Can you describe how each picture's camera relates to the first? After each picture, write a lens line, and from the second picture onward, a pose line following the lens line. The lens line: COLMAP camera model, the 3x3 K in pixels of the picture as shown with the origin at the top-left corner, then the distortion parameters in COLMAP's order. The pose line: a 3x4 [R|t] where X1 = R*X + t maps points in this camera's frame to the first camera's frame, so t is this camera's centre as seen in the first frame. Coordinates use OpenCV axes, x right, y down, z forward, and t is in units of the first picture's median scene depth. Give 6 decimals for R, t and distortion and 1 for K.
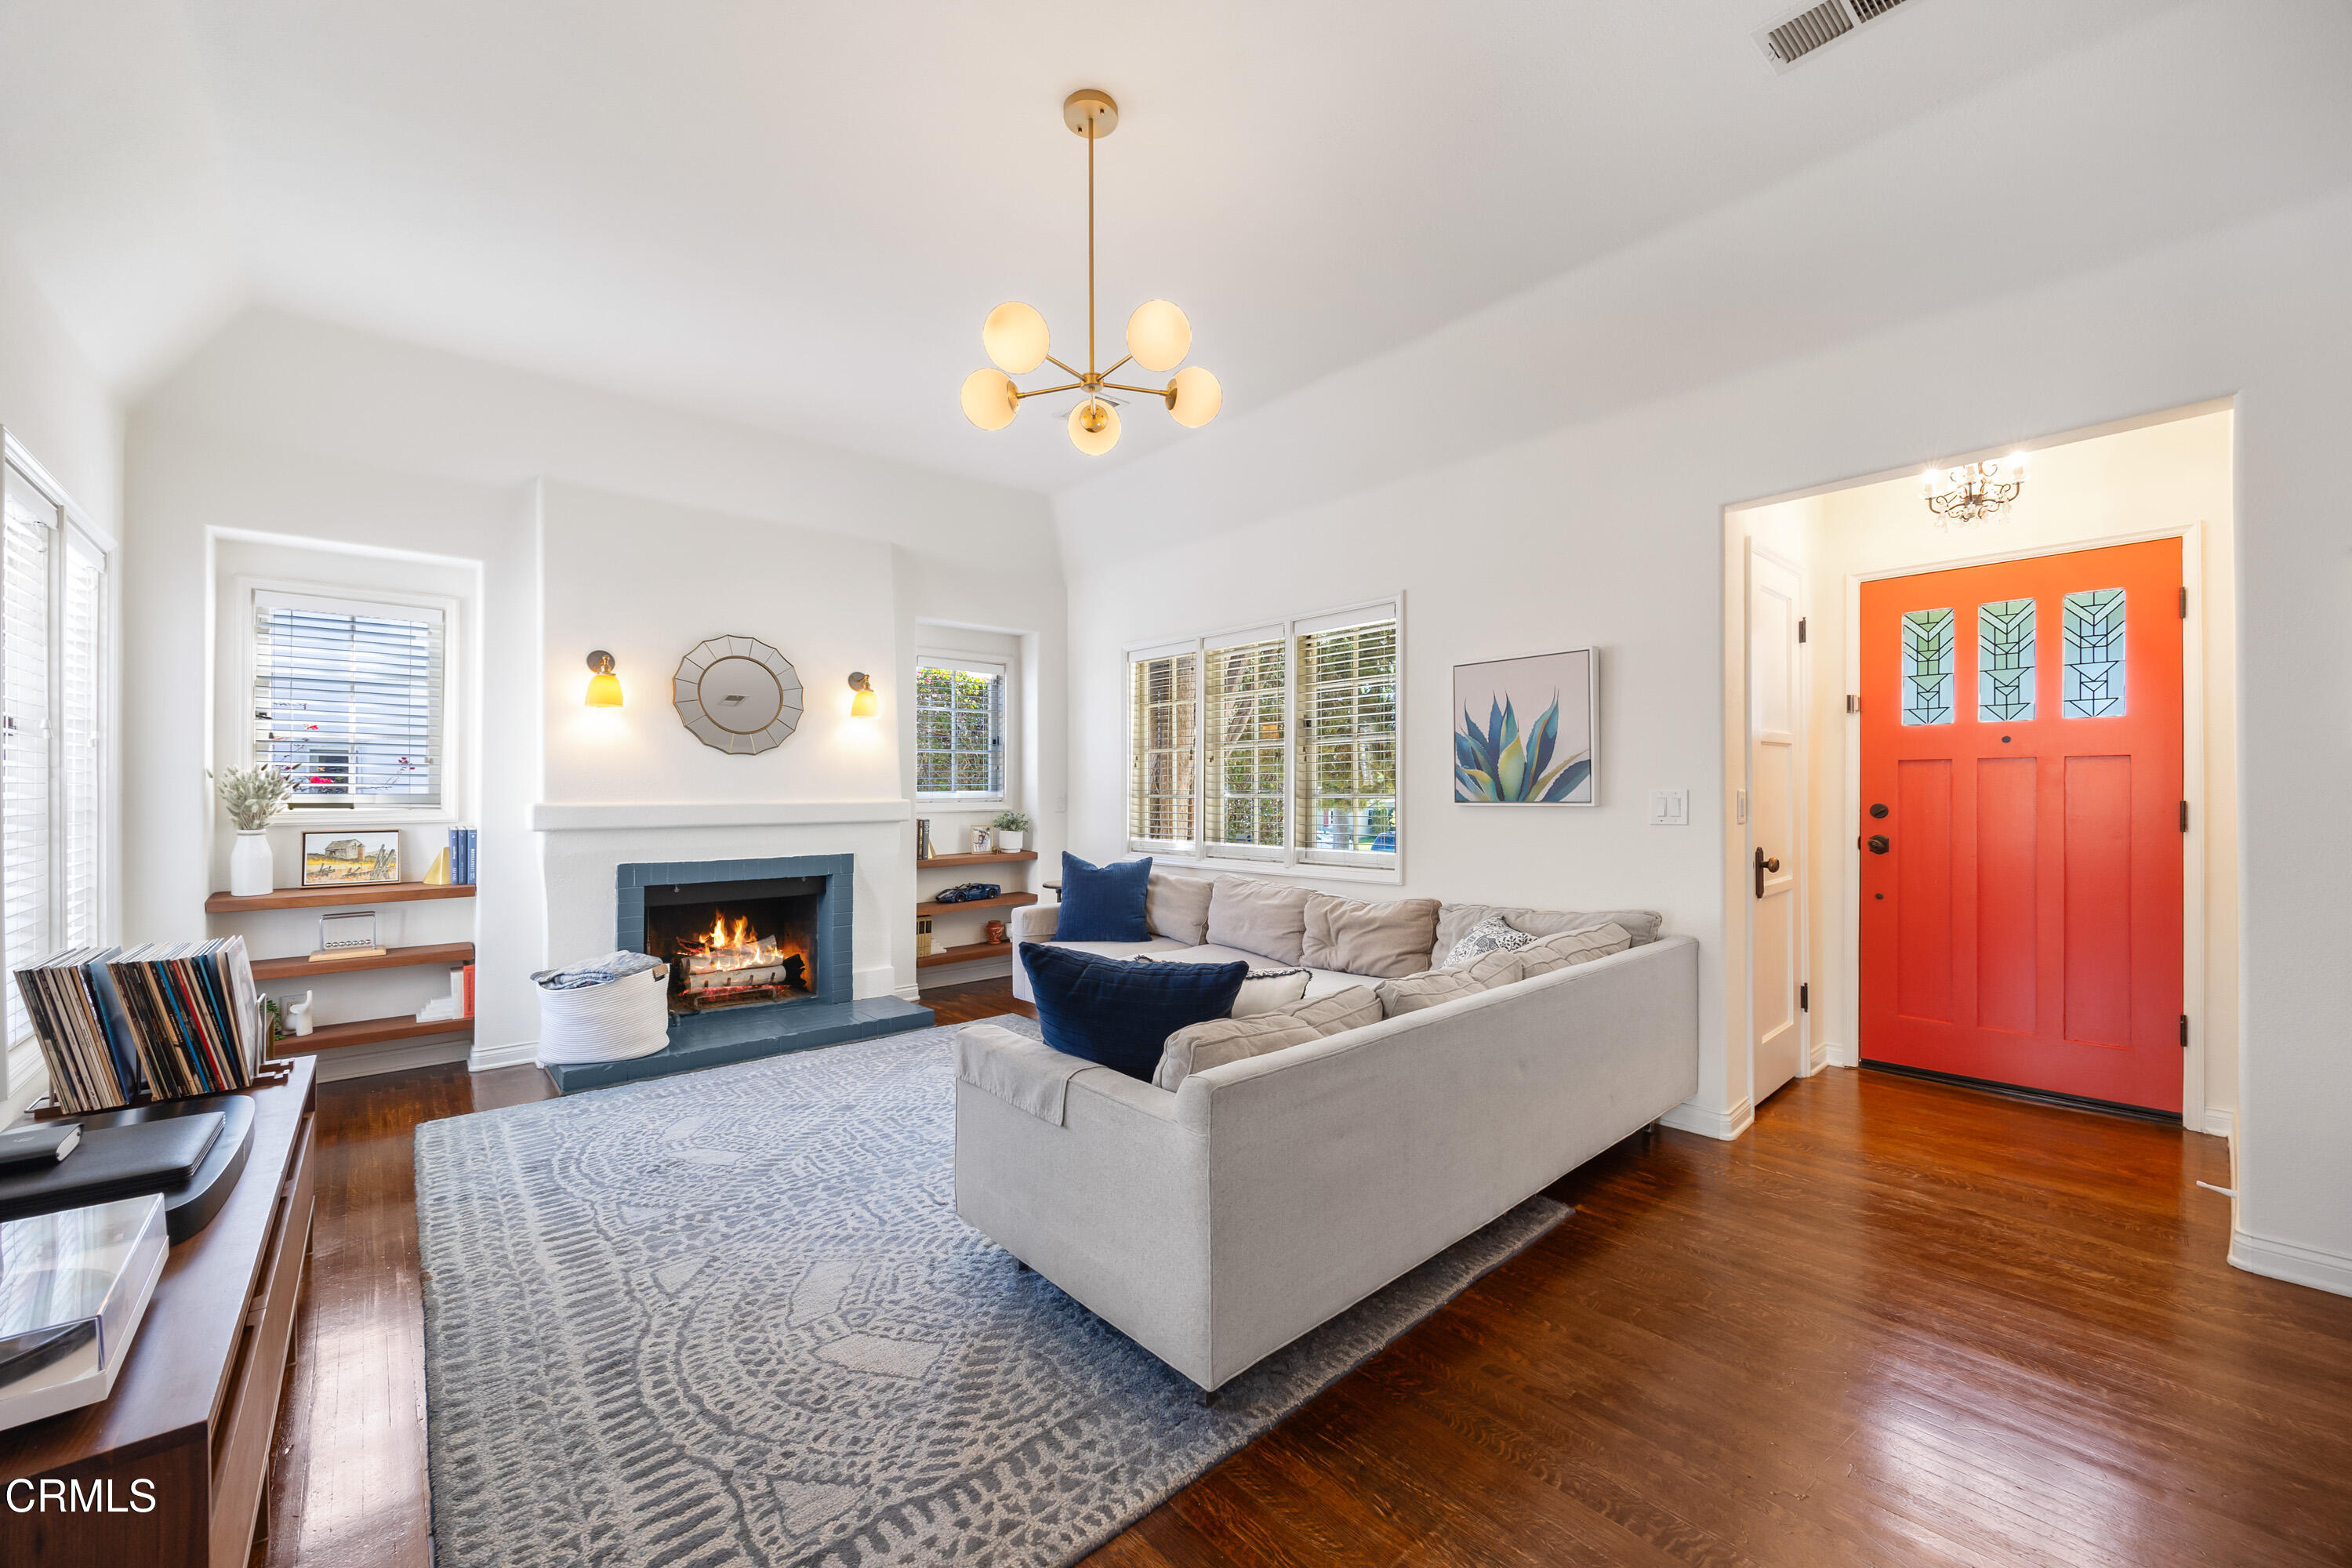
lens RADIAL K [[910.7, 0, 1191.3], [0, 910.7, 786.2], [0, 0, 1]] dist [0.000502, -0.000068]
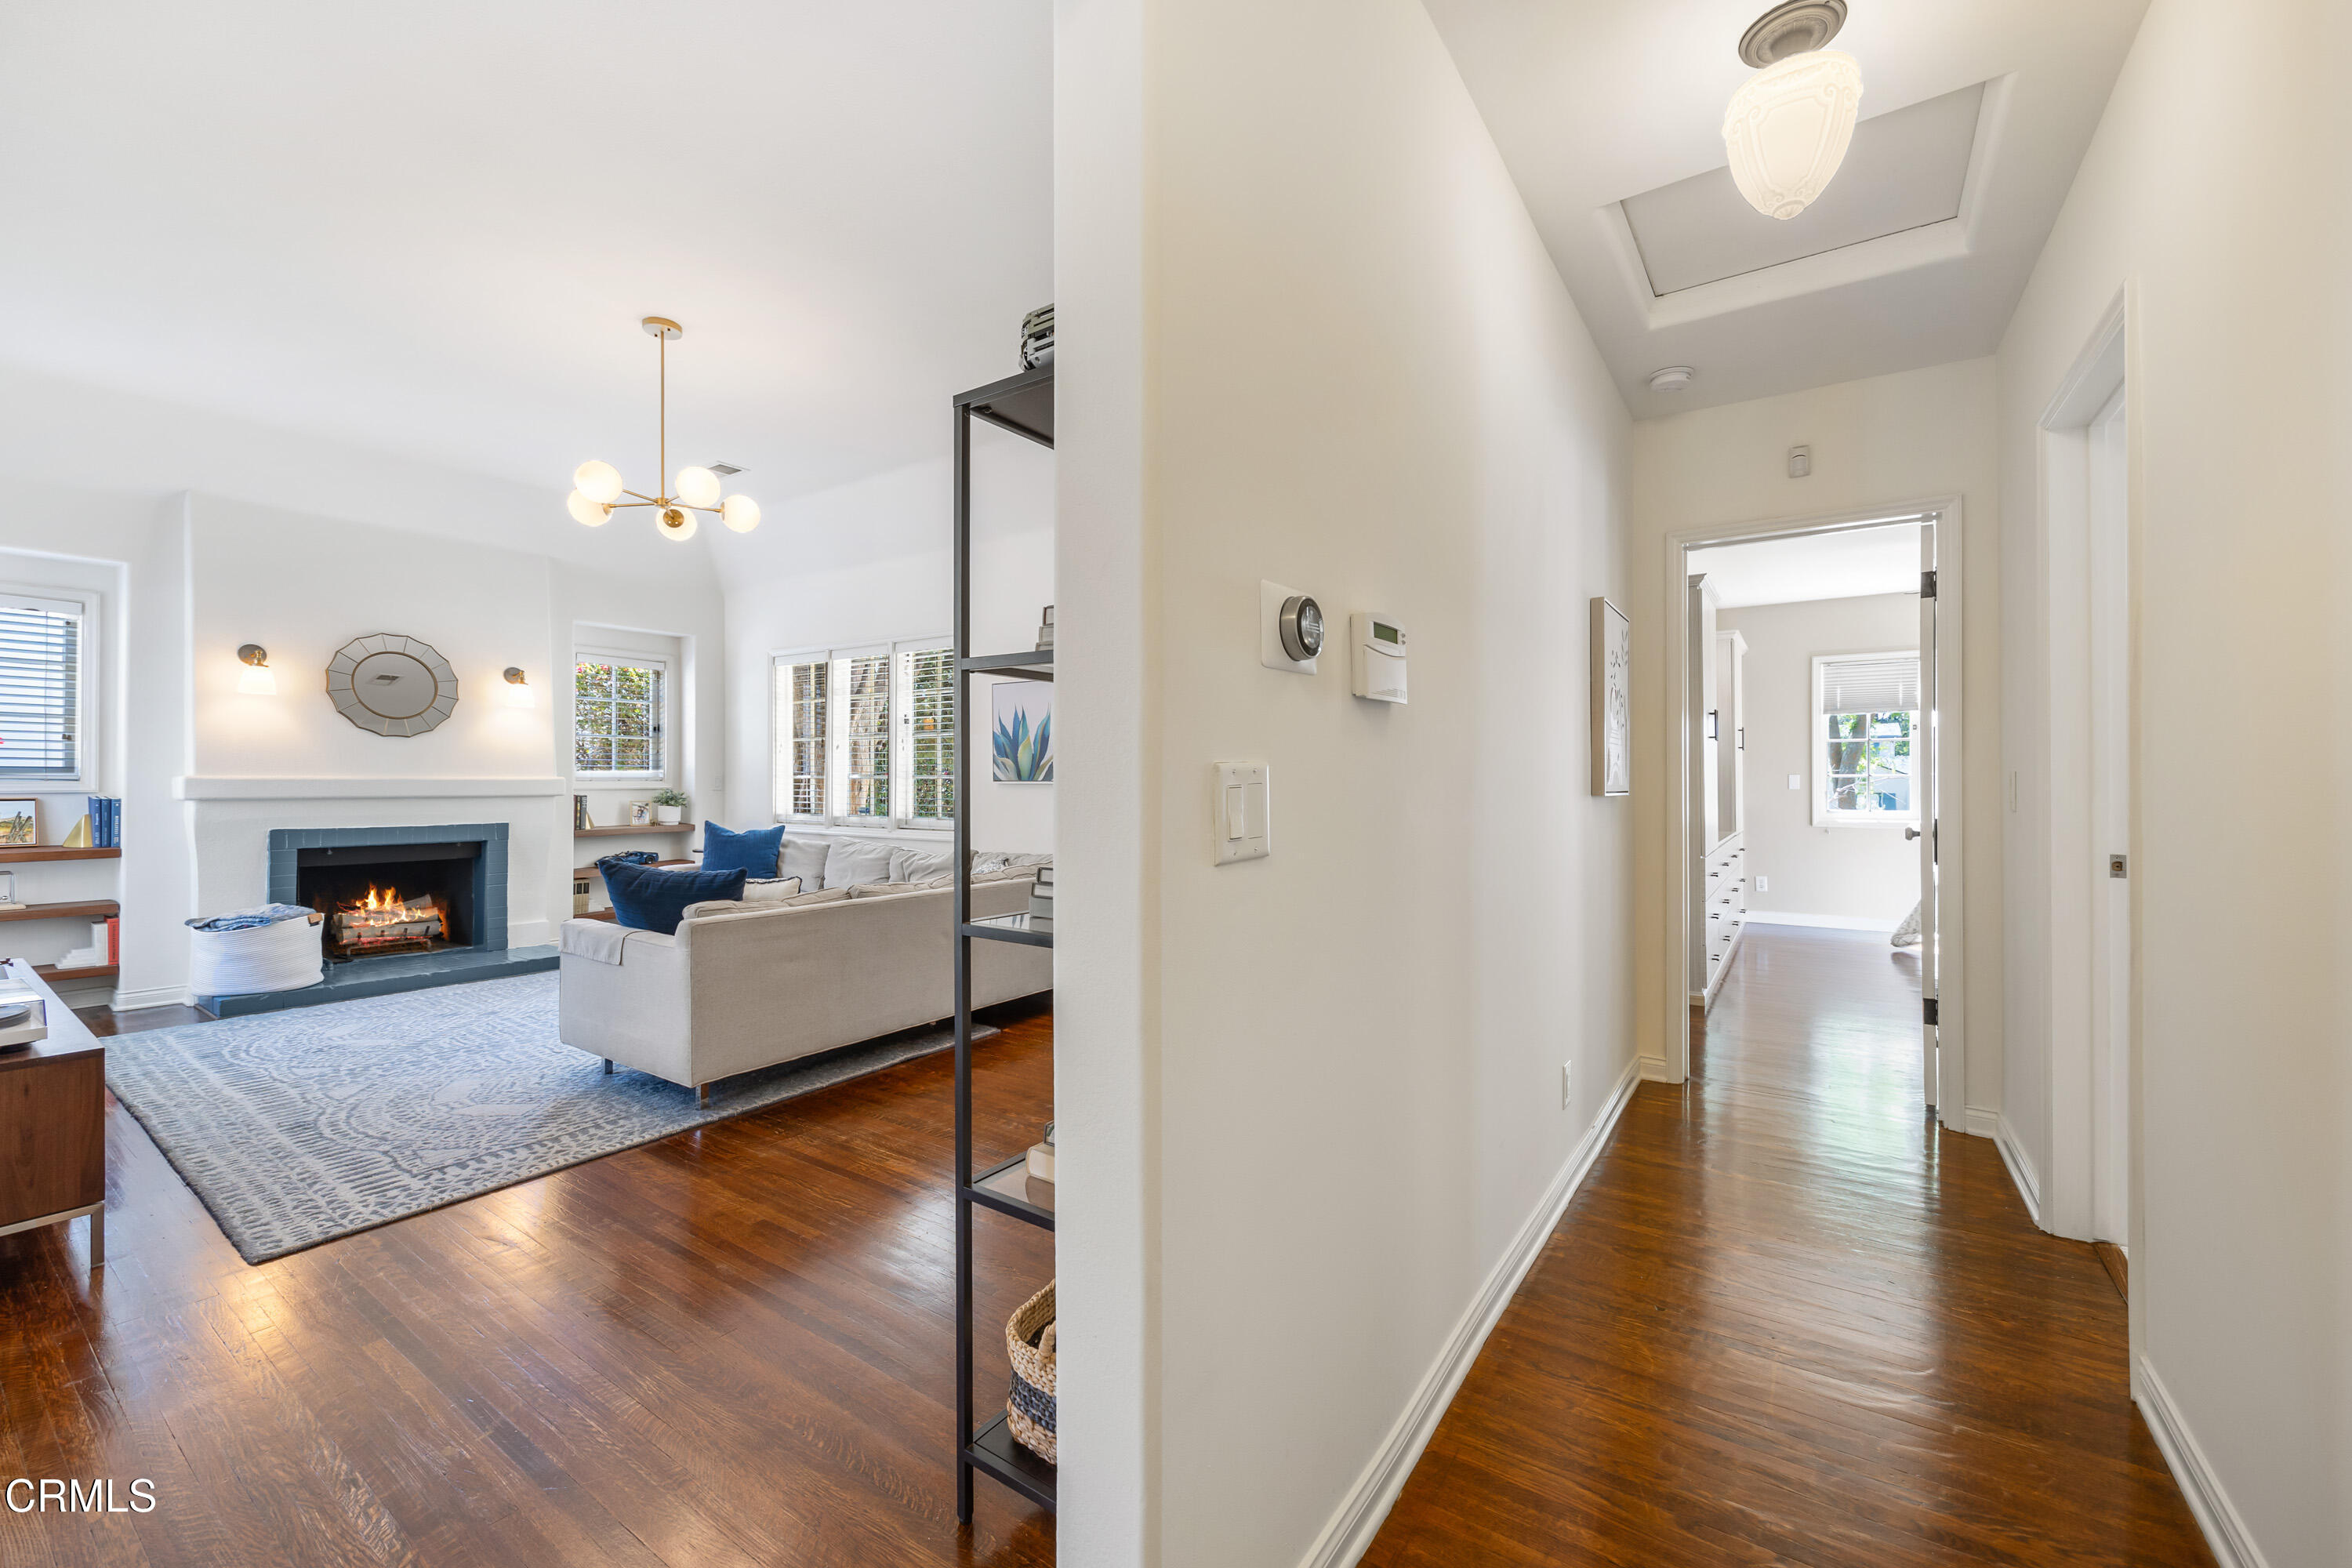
lens RADIAL K [[924.1, 0, 1182.1], [0, 924.1, 785.5], [0, 0, 1]] dist [0.000761, -0.000171]
pose [[0.969903, 0.006587, 0.243404, 0.223155], [-0.009359, 0.999904, 0.010234, 0.006904], [-0.243313, -0.012204, 0.969871, -0.450979]]
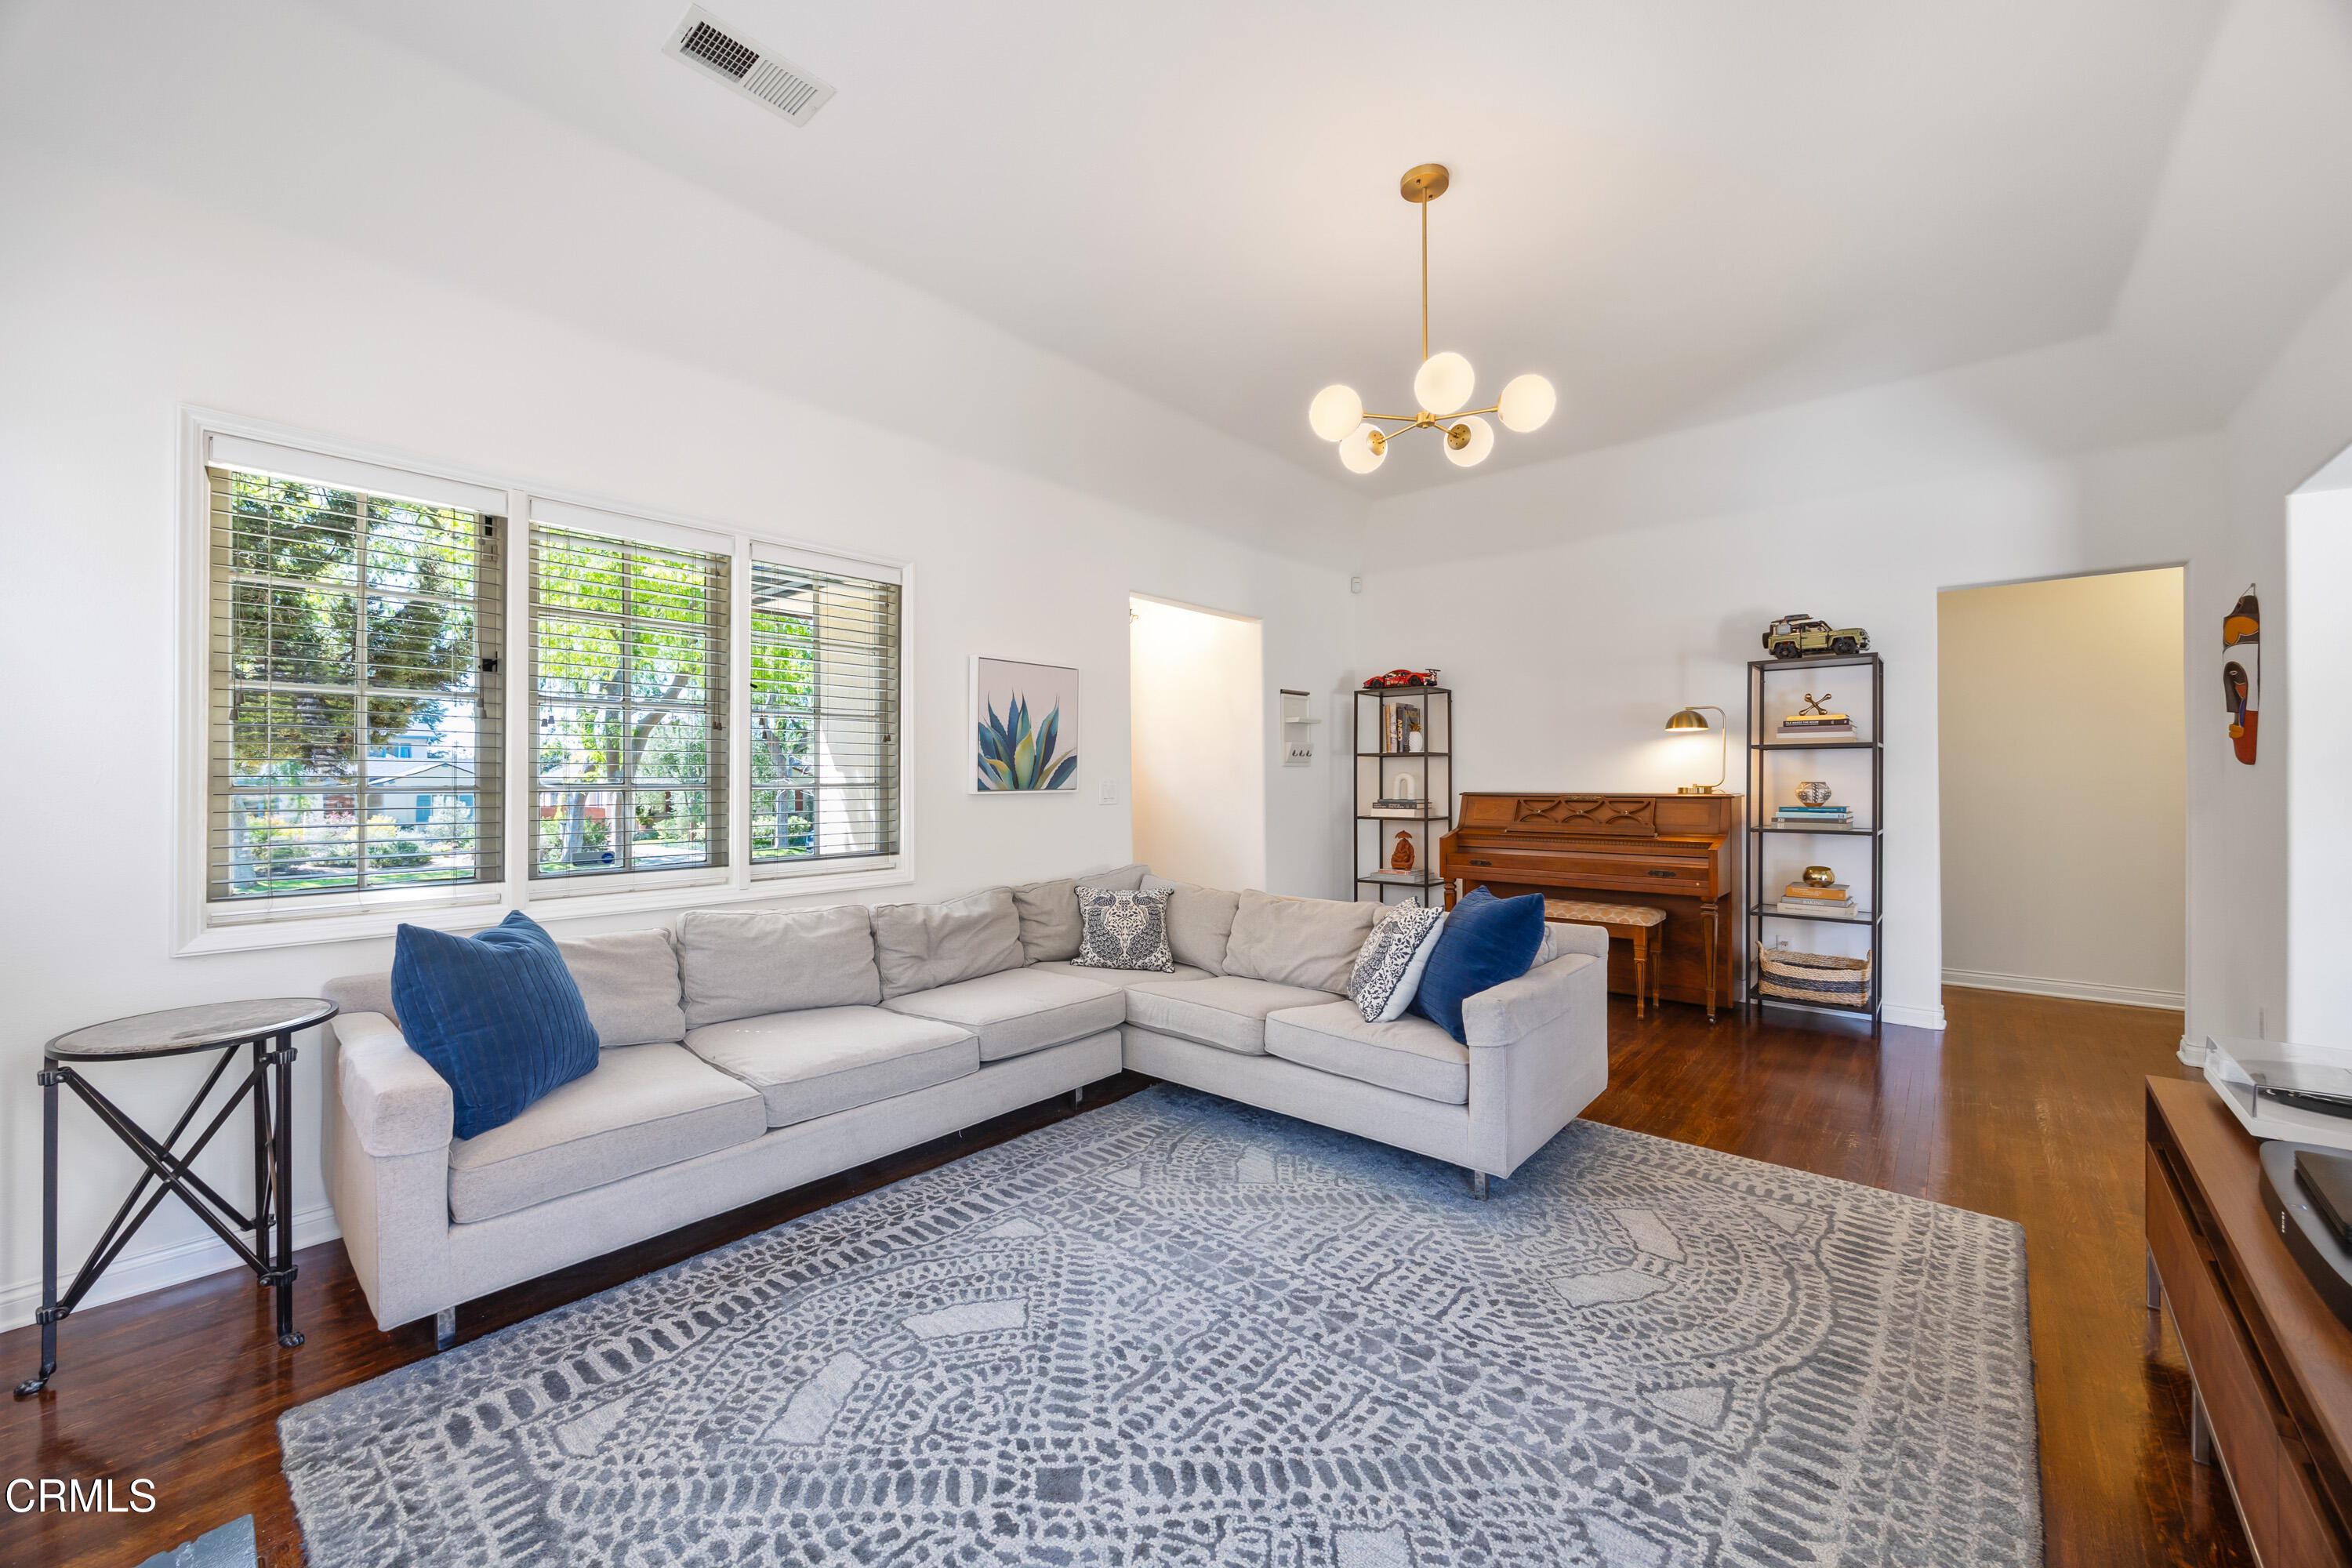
lens RADIAL K [[898.6, 0, 1184.2], [0, 898.6, 780.2], [0, 0, 1]] dist [-0.002345, 0.000087]
pose [[-0.123361, 0.003759, 0.992355, -0.735132], [-0.000748, 0.999992, -0.003881, 0.009268], [-0.992362, -0.001221, -0.123357, 0.886734]]
